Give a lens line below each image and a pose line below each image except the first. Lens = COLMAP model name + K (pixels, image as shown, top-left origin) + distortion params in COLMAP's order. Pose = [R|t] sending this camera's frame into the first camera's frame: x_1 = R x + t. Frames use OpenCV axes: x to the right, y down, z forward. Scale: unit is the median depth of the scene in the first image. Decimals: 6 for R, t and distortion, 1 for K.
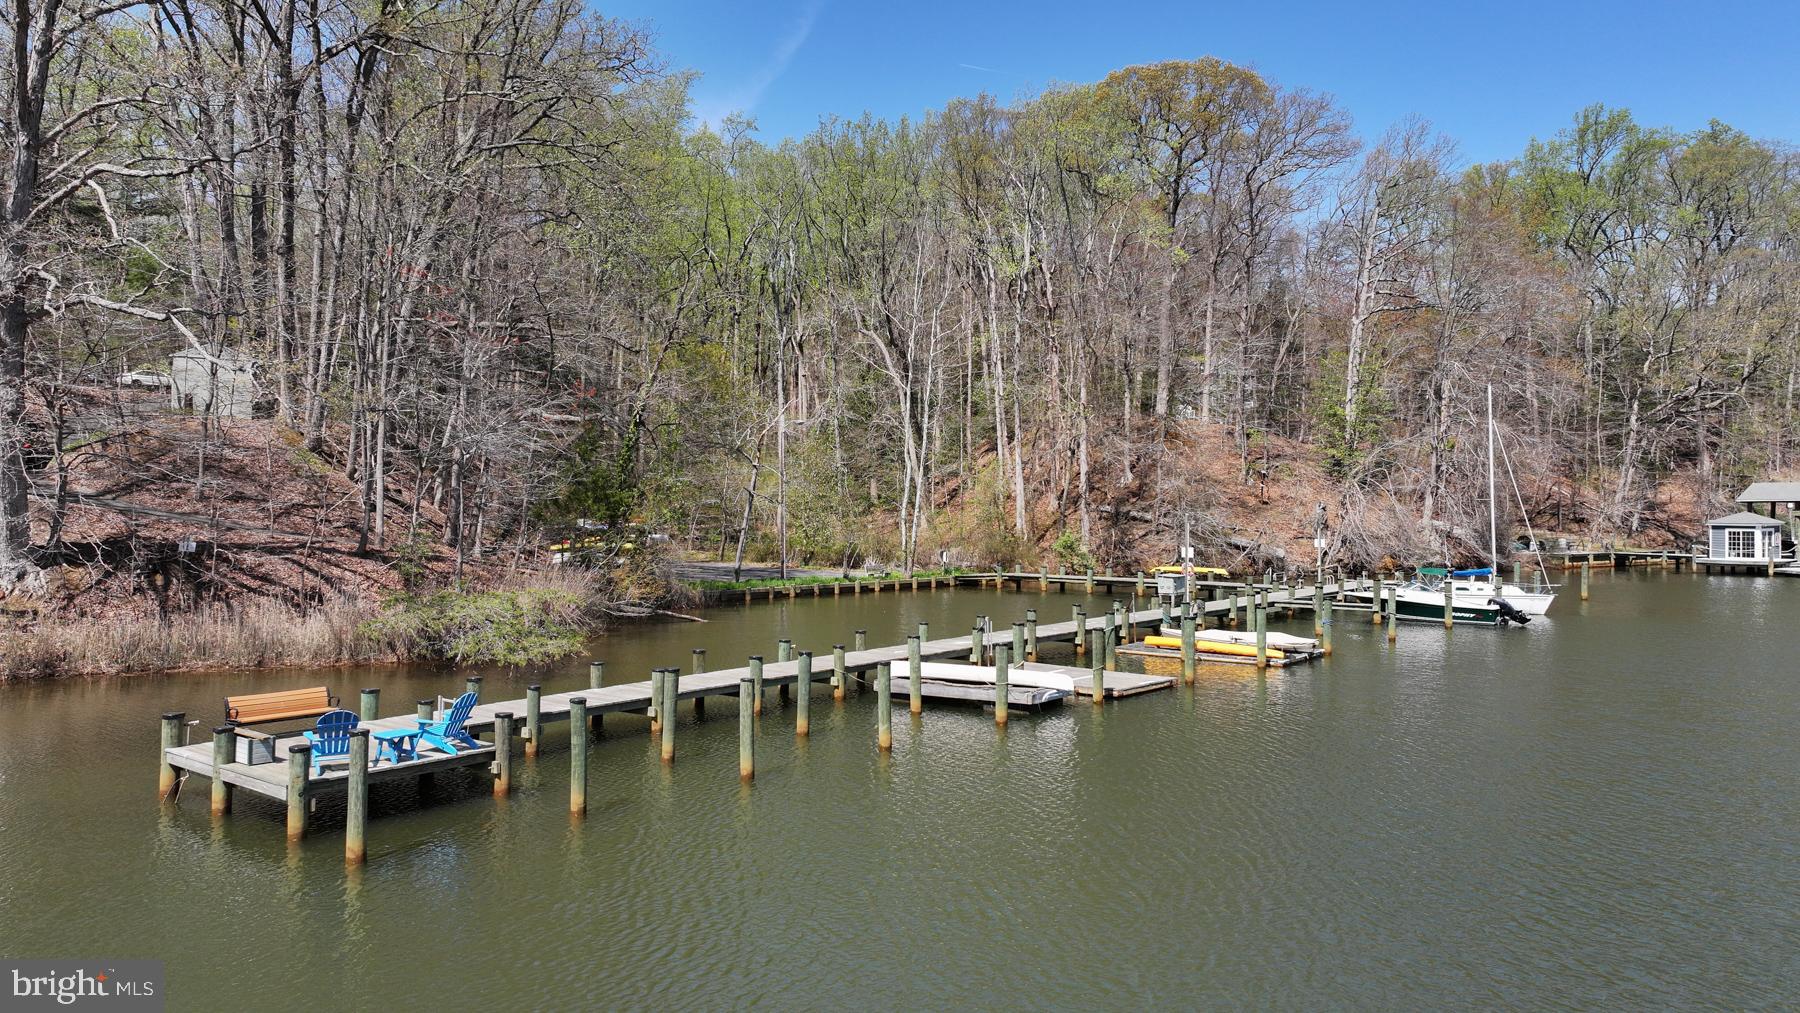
lens RADIAL K [[1260.8, 0, 900.0], [0, 1260.8, 506.5], [0, 0, 1]] dist [0.006161, 0.003011]
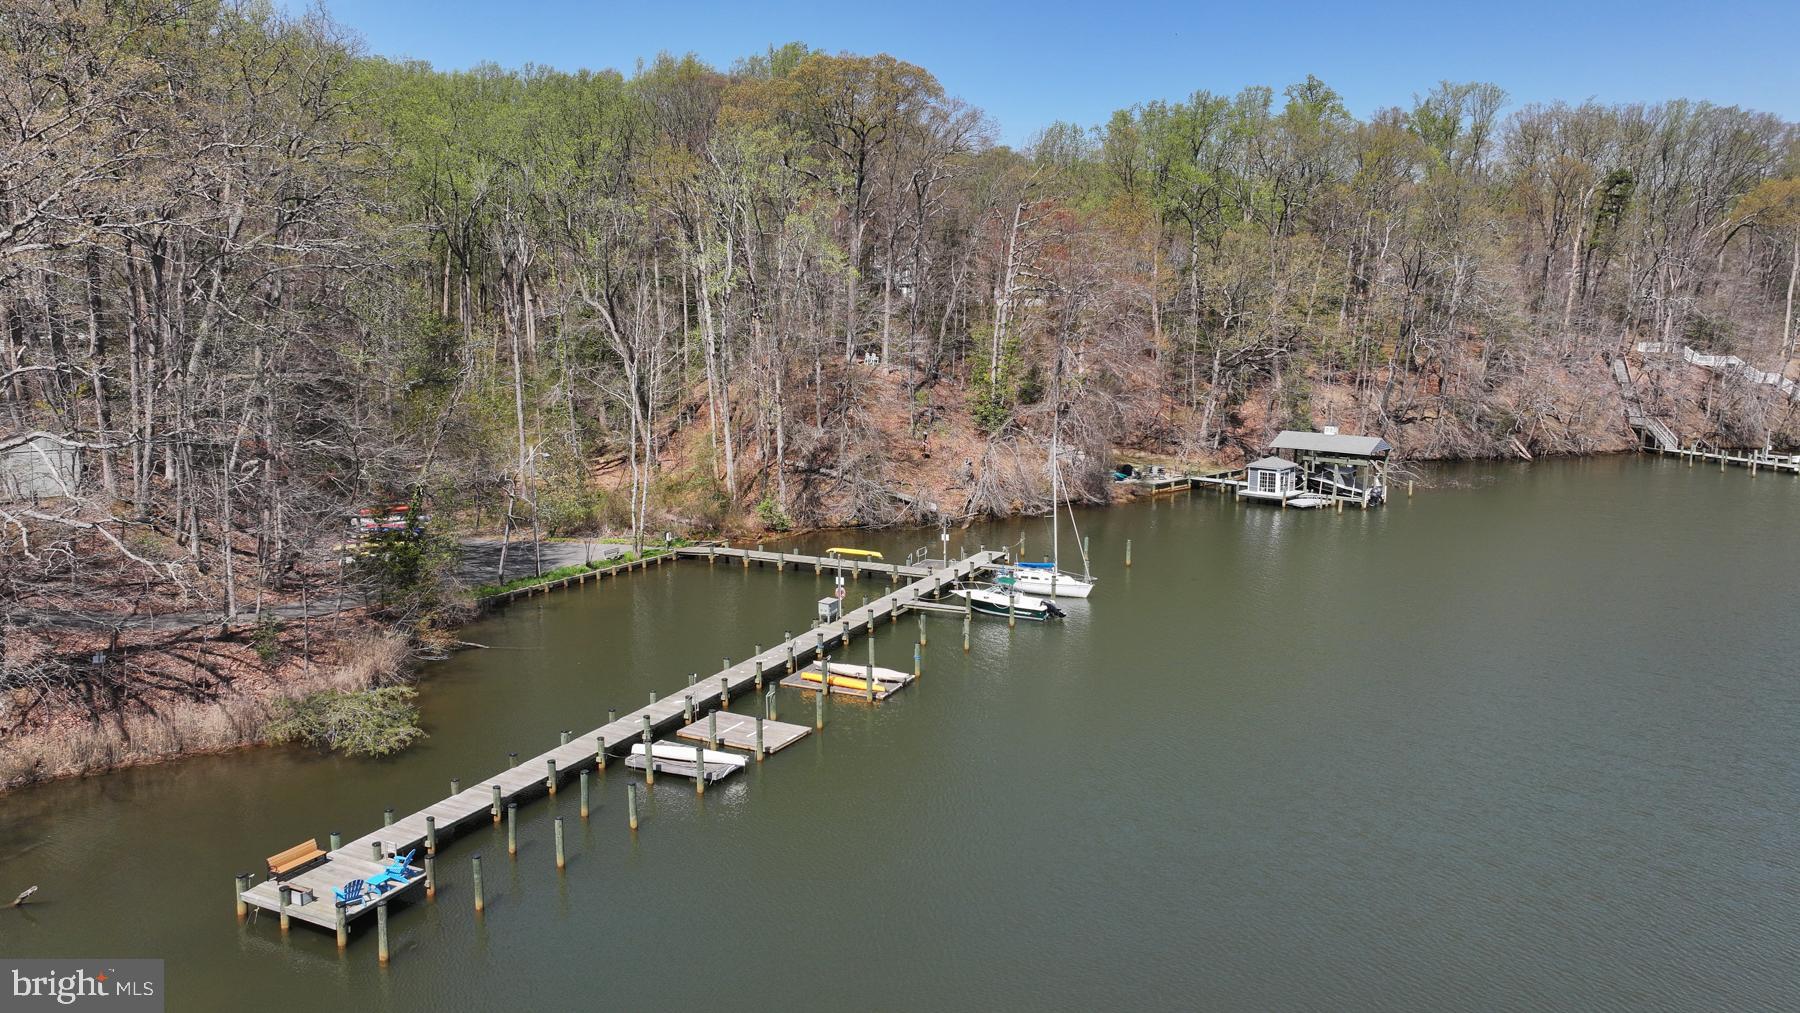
lens RADIAL K [[1261.6, 0, 900.0], [0, 1261.6, 506.5], [0, 0, 1]] dist [-0.006489, 0.026689]
pose [[0.977168, -0.037274, 0.209174, 0.000018], [0.003899, 0.987472, 0.157748, -0.215556], [-0.212433, -0.153331, 0.965071, -0.297619]]
